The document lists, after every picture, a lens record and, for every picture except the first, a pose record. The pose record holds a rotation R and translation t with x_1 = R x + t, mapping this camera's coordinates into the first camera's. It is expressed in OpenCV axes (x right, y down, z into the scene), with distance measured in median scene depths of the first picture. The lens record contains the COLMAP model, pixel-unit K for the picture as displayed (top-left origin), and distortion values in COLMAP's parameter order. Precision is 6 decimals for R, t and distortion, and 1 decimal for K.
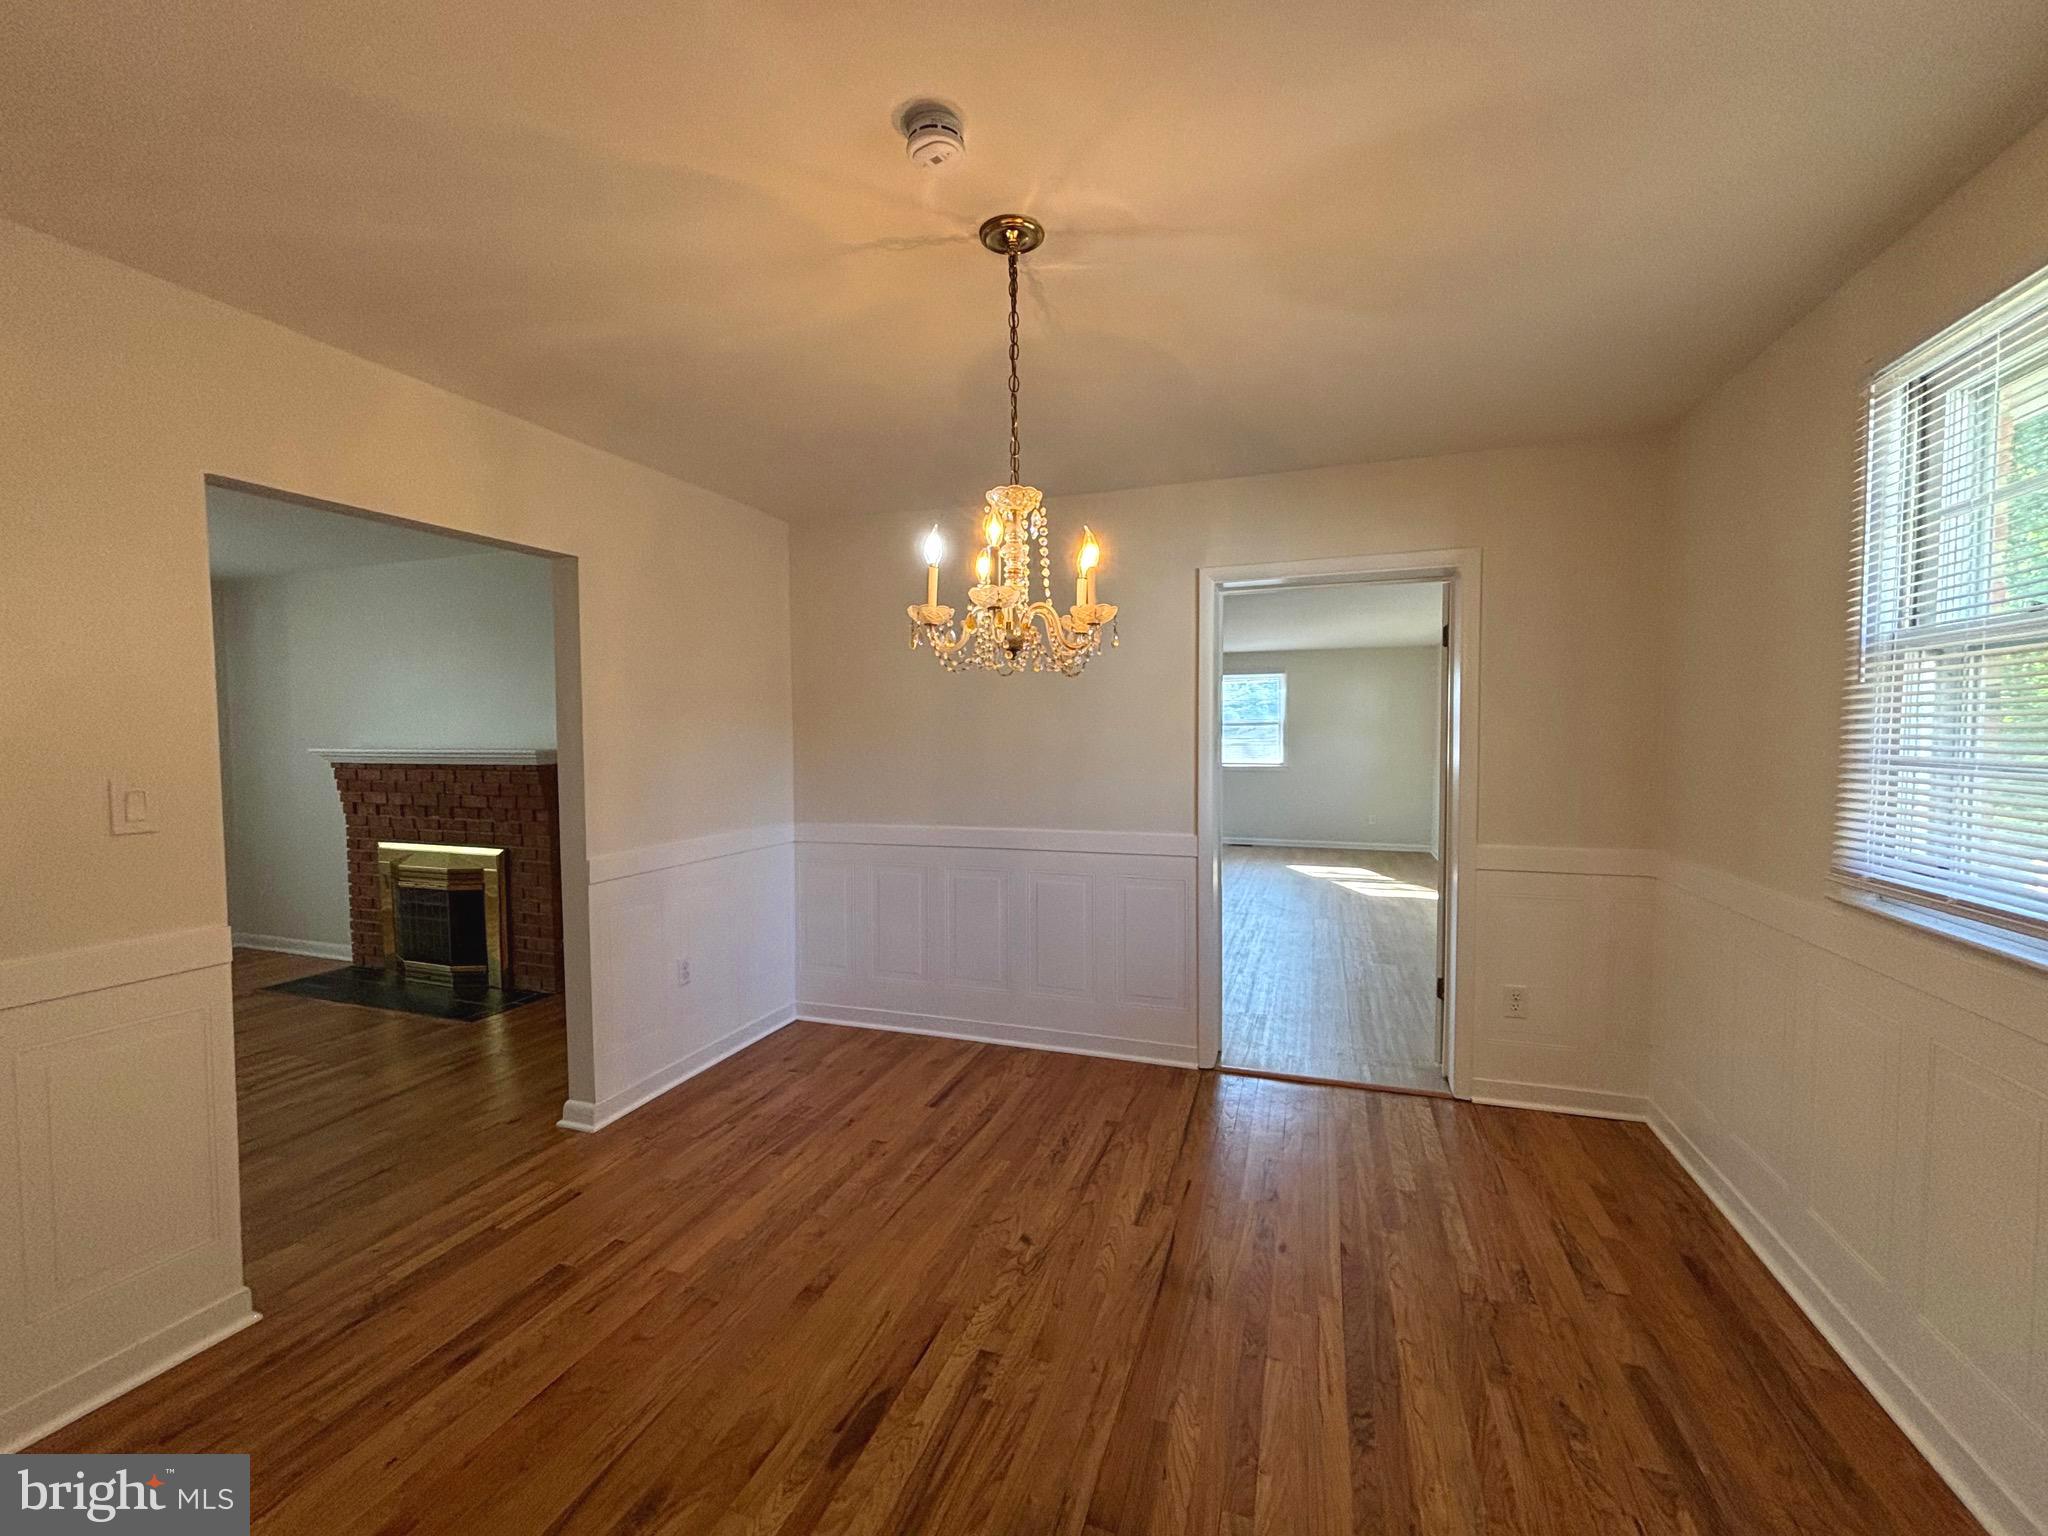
lens RADIAL K [[838.0, 0, 1016.7], [0, 838.0, 775.6], [0, 0, 1]] dist [0.001077, -0.001006]
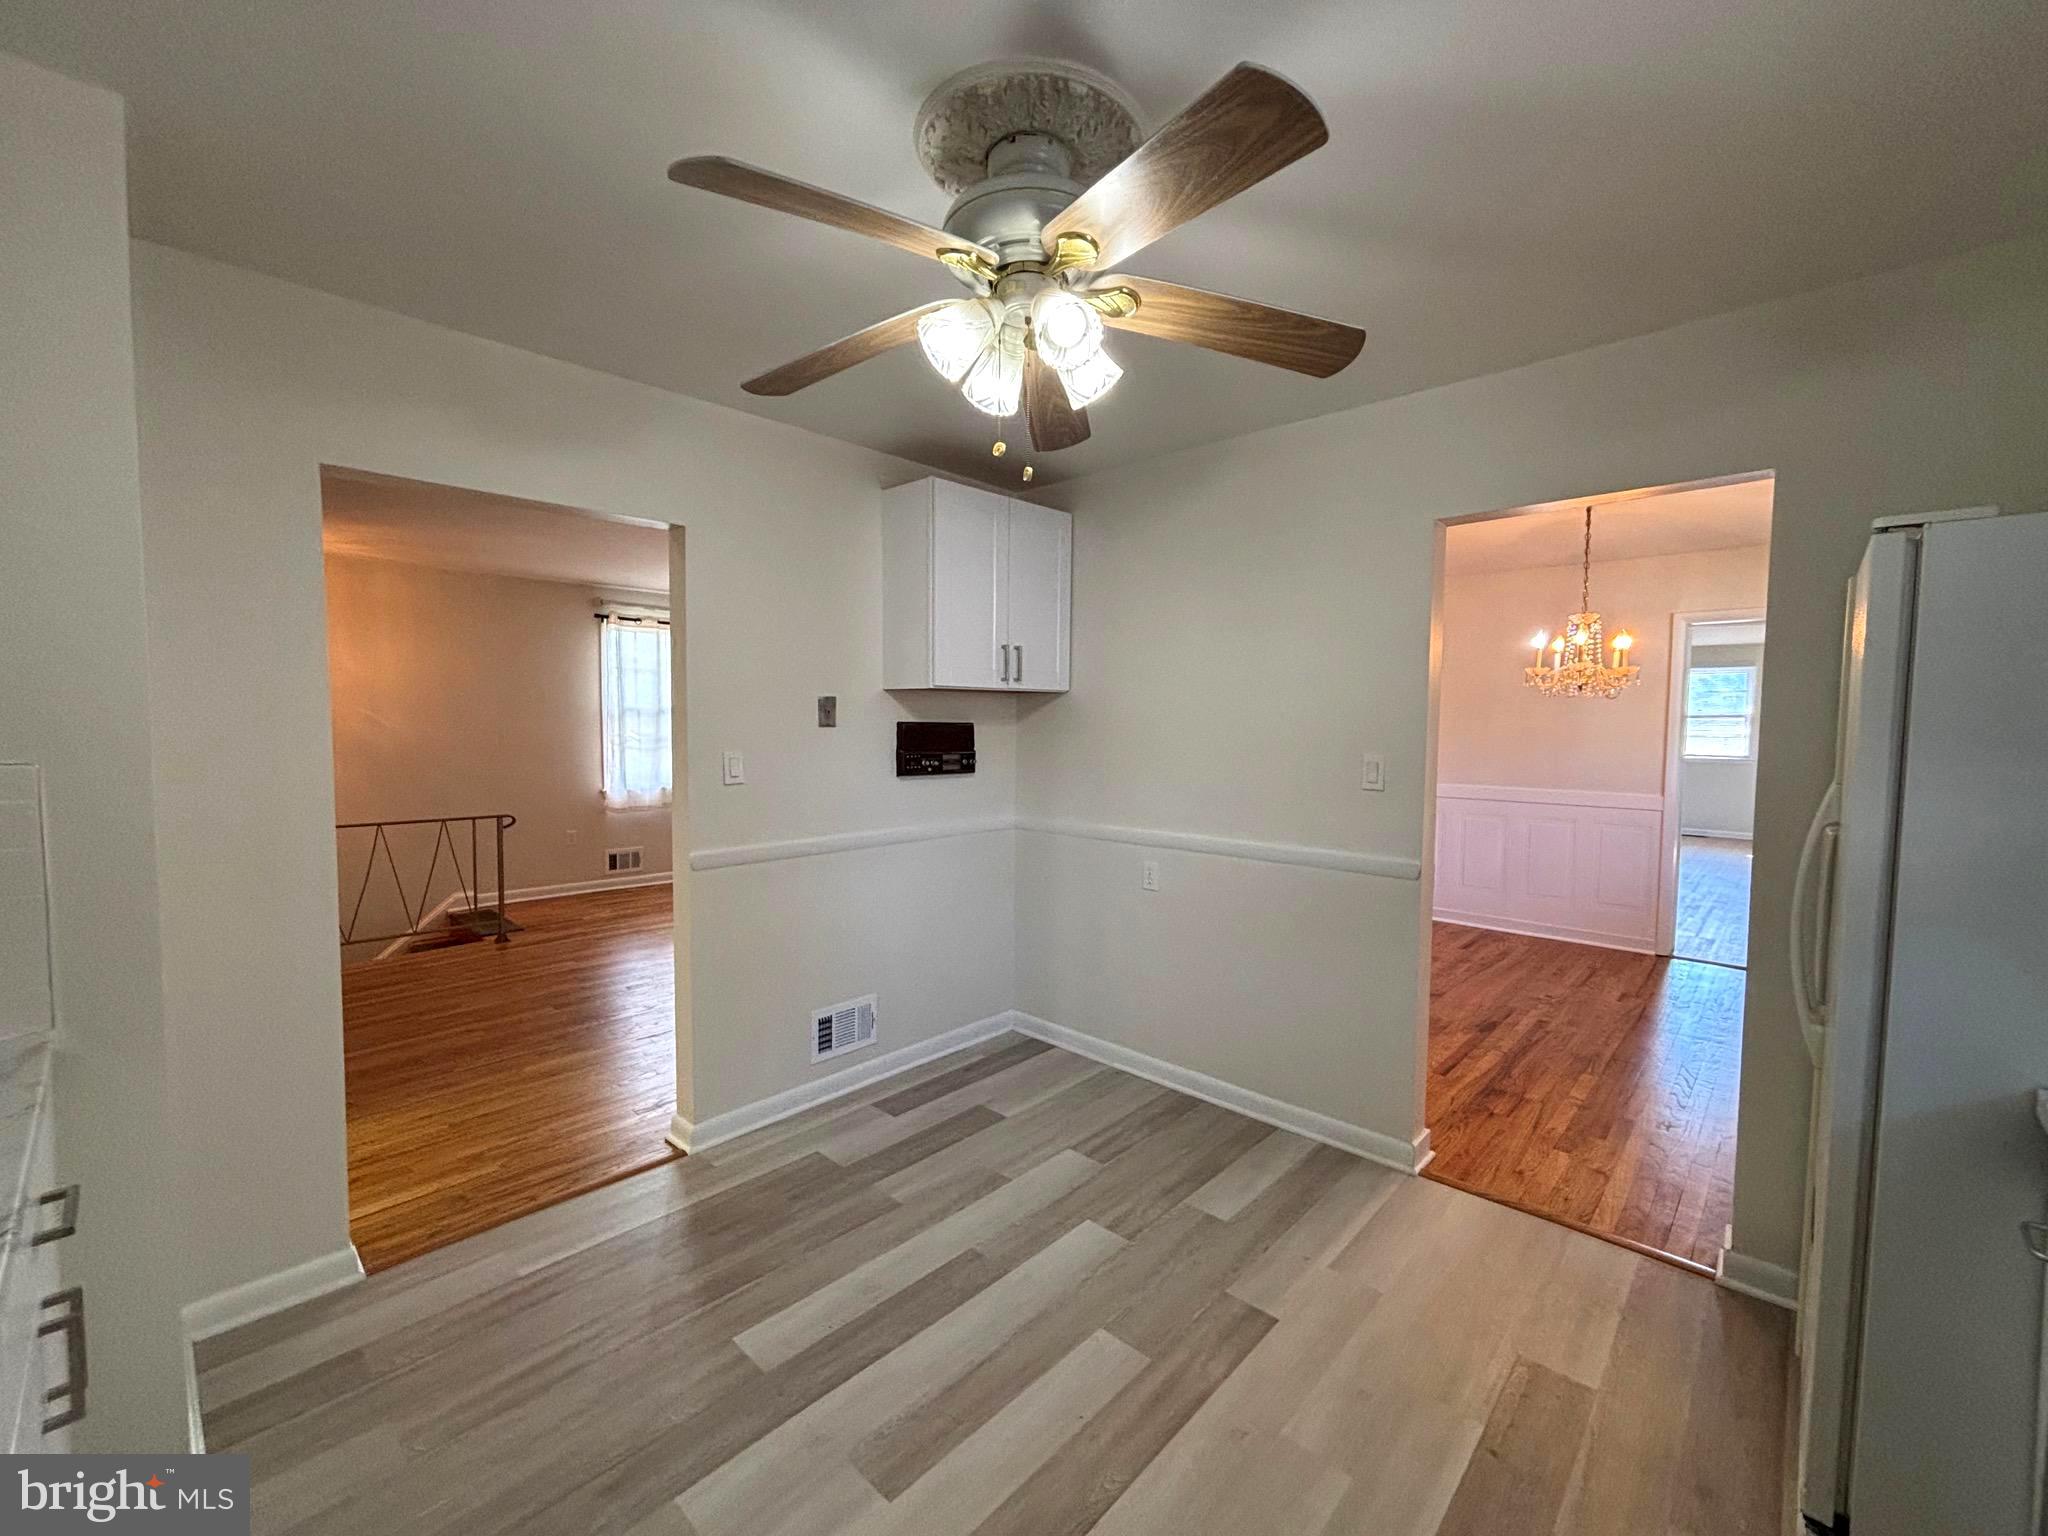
lens RADIAL K [[838.0, 0, 1035.6], [0, 838.0, 772.5], [0, 0, 1]] dist [0.001077, -0.001006]
pose [[0.918229, 0.051698, -0.392661, -0.328122], [-0.036178, 0.998248, 0.046827, 0.005143], [0.394394, -0.028793, 0.918490, -1.143558]]
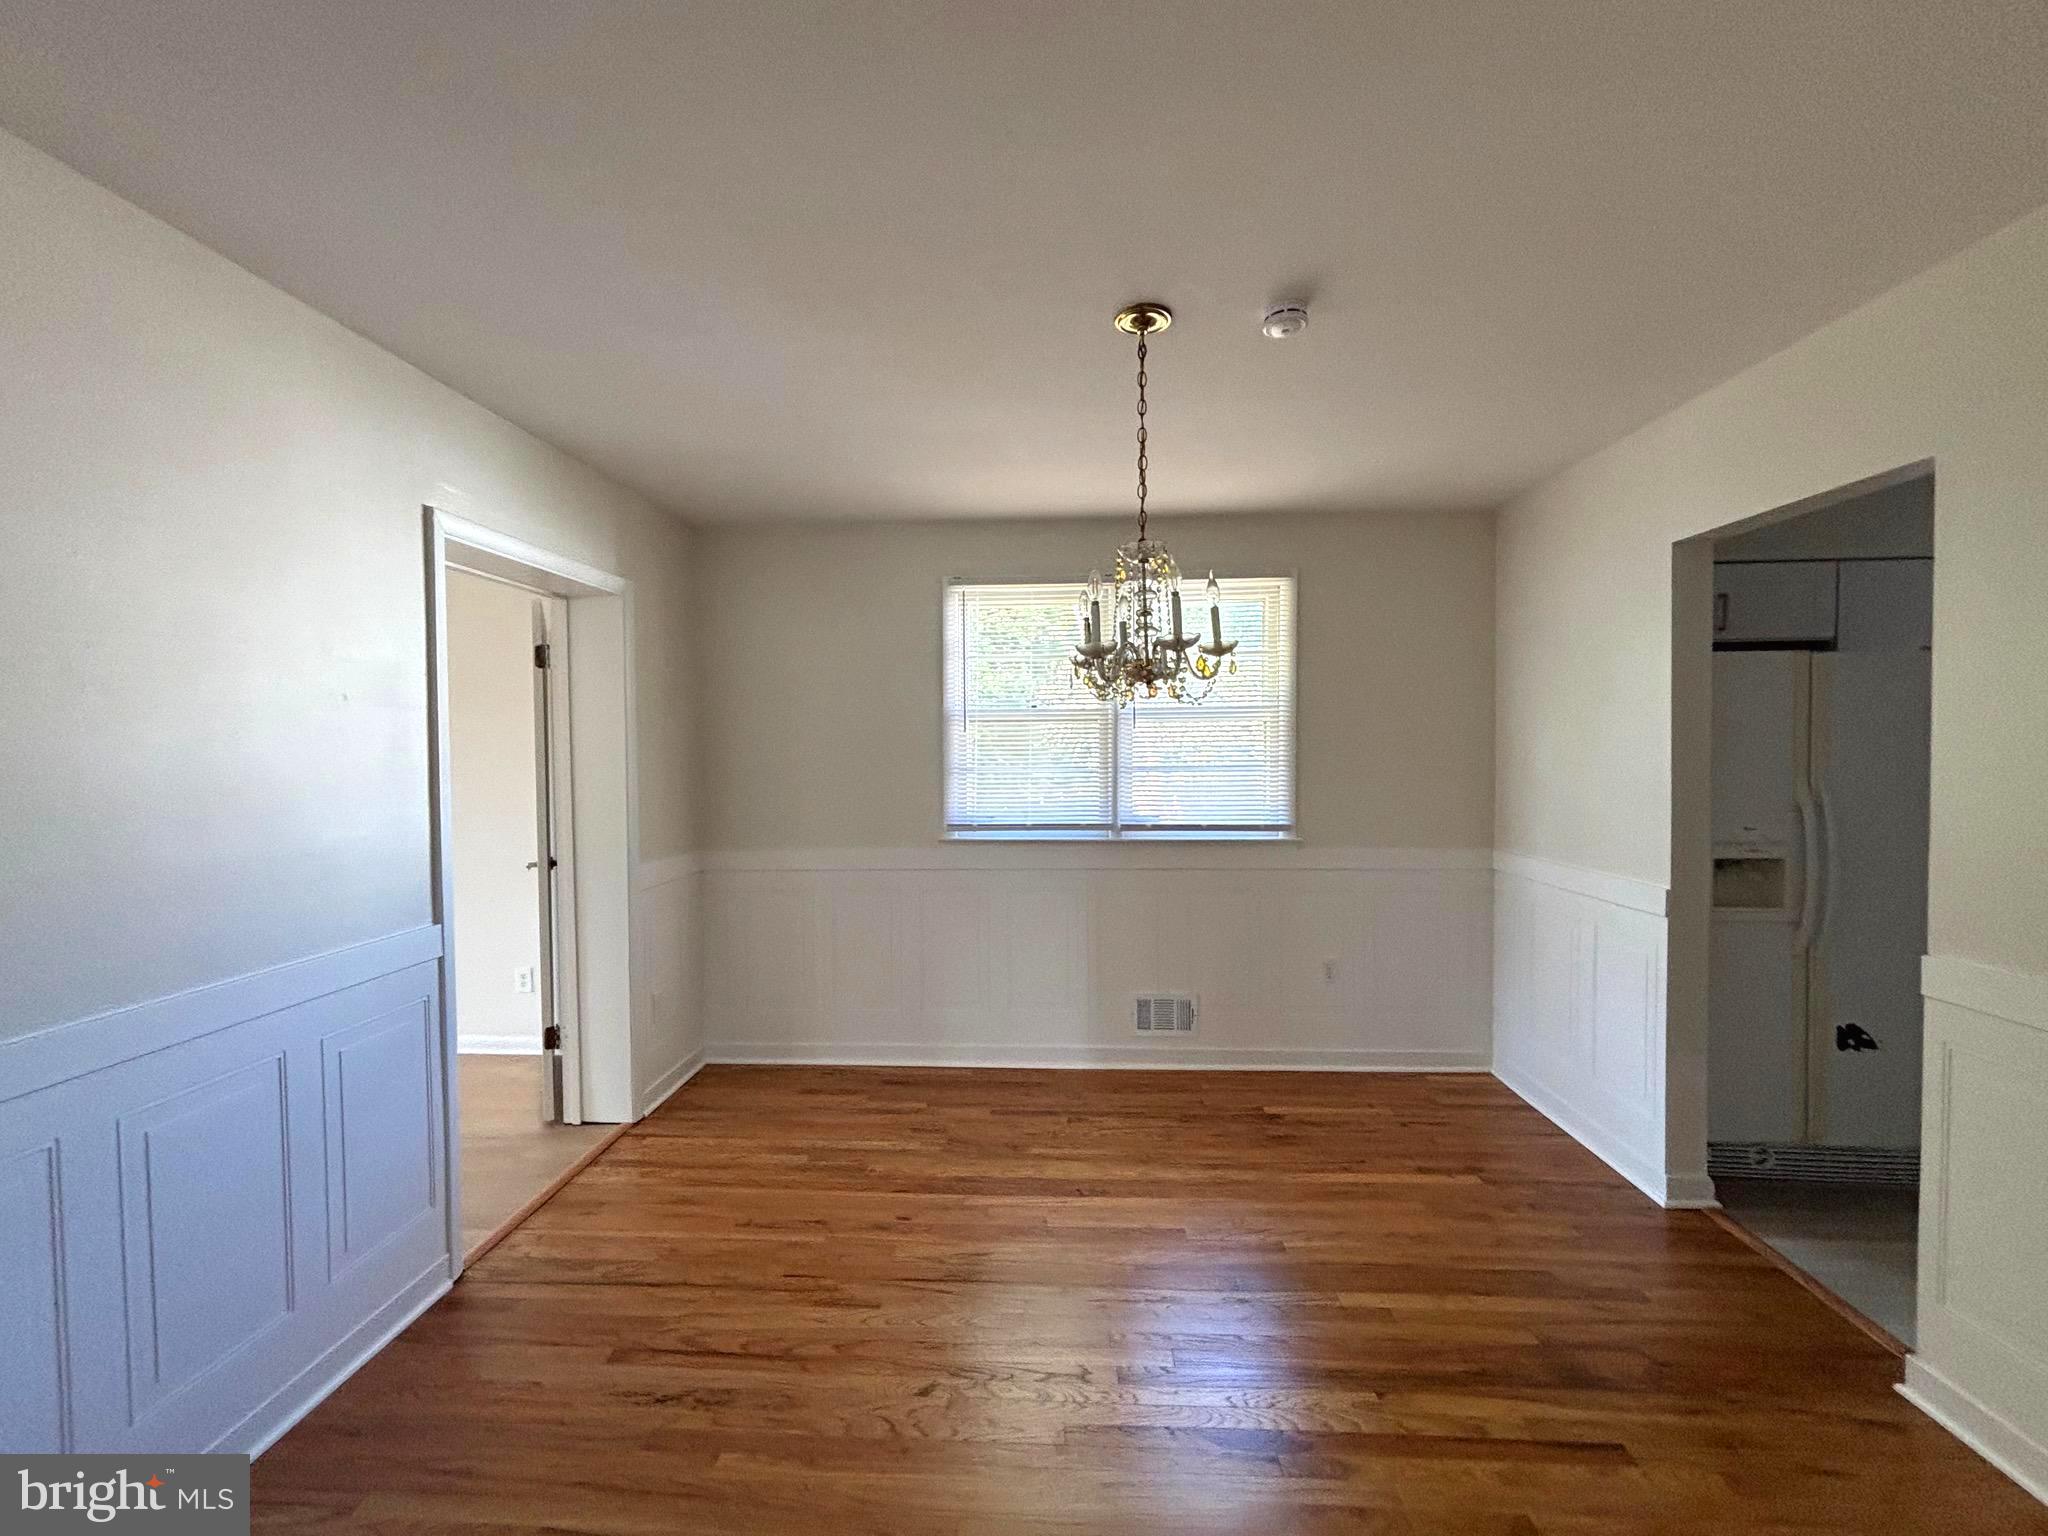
lens RADIAL K [[838.0, 0, 1030.0], [0, 838.0, 763.7], [0, 0, 1]] dist [0.001077, -0.001006]
pose [[-0.287882, -0.006409, 0.957644, -0.746528], [0.056129, 0.998146, 0.023553, -0.055233], [-0.956020, 0.060532, -0.286989, 1.051627]]
